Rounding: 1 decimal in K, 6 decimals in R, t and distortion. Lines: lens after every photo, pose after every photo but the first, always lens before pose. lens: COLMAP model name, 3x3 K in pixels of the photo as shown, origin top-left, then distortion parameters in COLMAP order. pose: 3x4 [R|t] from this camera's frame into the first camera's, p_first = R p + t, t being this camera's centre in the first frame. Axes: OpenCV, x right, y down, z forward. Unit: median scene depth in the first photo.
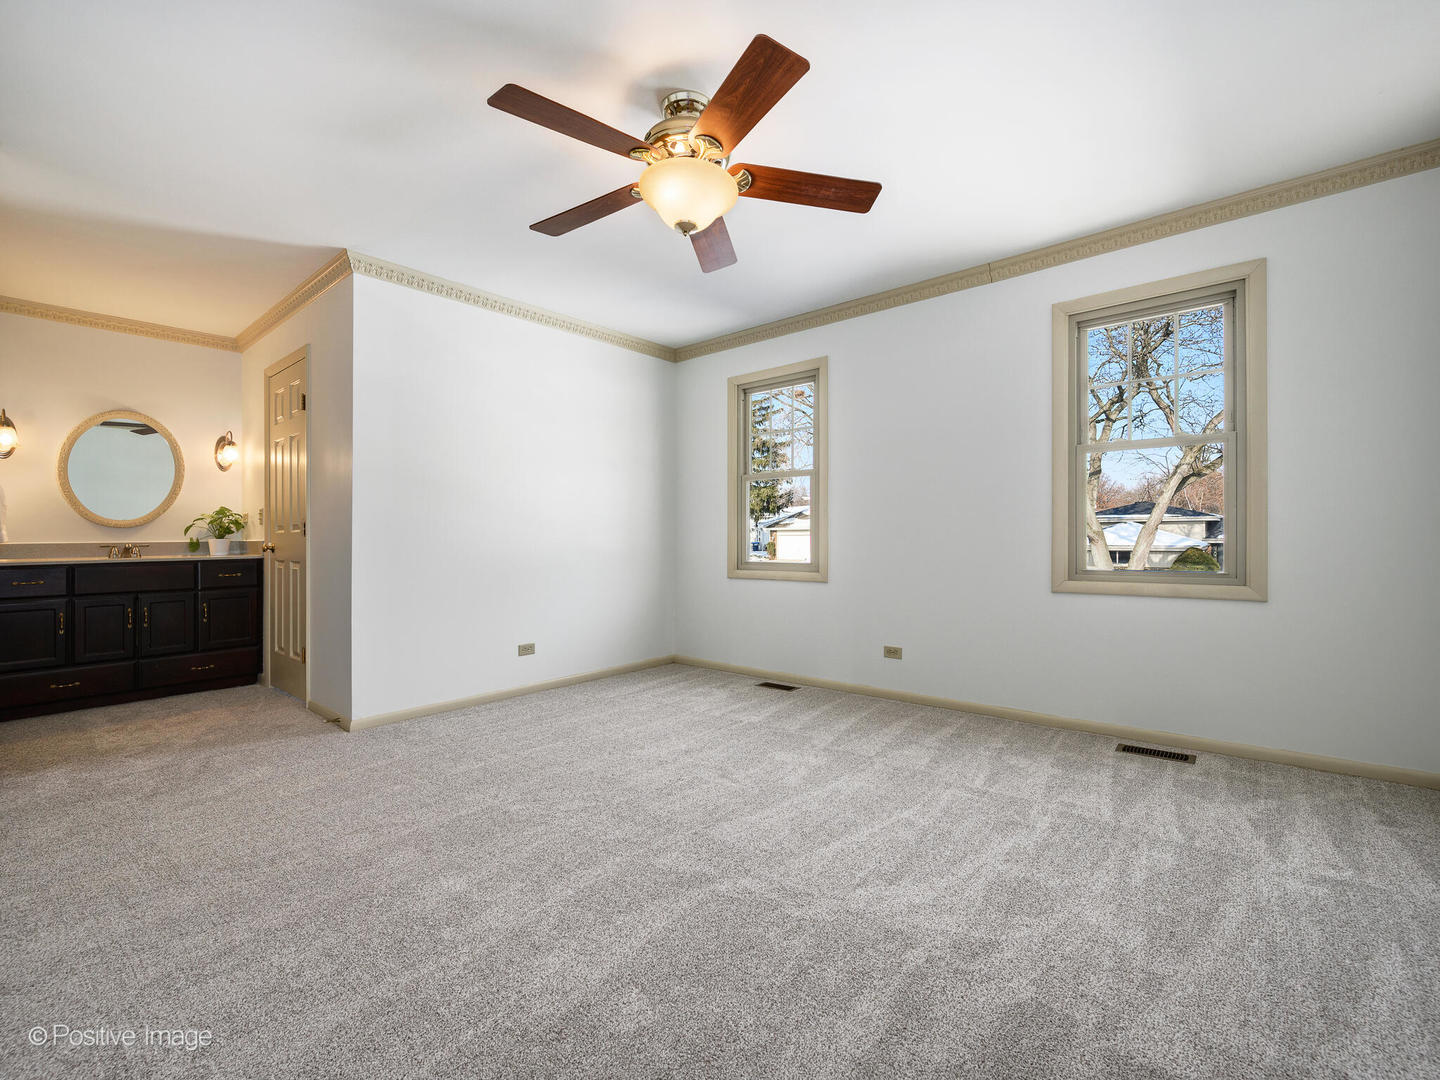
lens RADIAL K [[637.8, 0, 720.6], [0, 637.8, 531.9], [0, 0, 1]] dist [-0.003681, -0.001124]
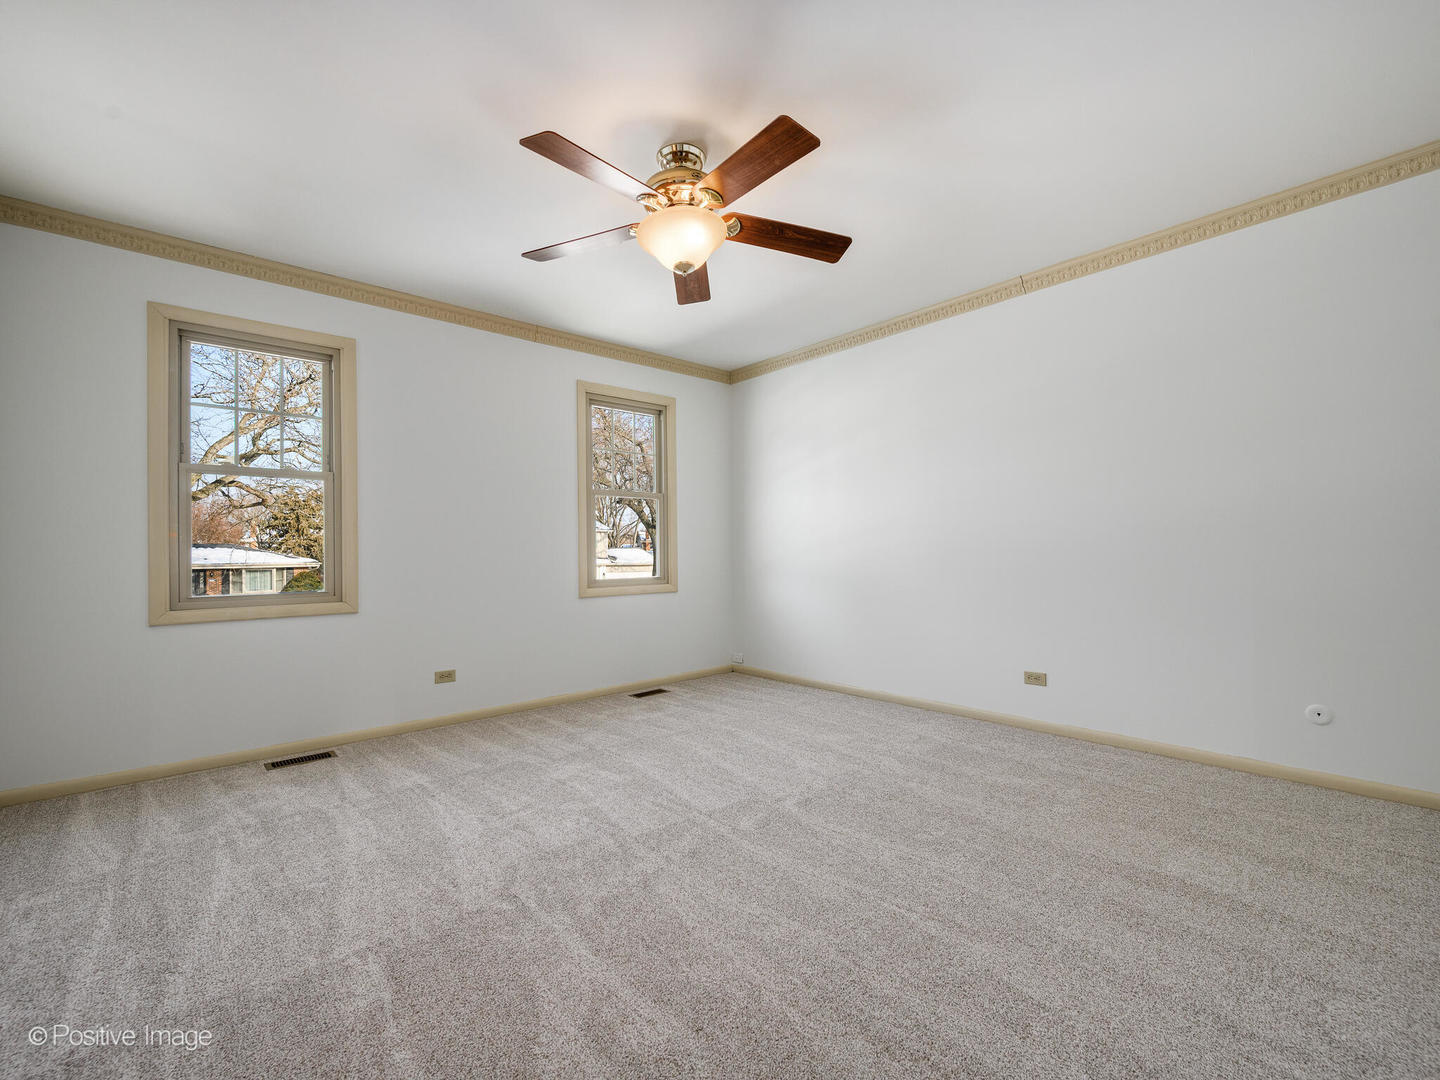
lens RADIAL K [[637.8, 0, 722.1], [0, 637.8, 554.6], [0, 0, 1]] dist [-0.003681, -0.001124]
pose [[0.129846, 0.002590, 0.991531, -0.865292], [0.000618, 0.999996, -0.002693, 0.008836], [-0.991534, 0.000962, 0.129844, 0.618470]]
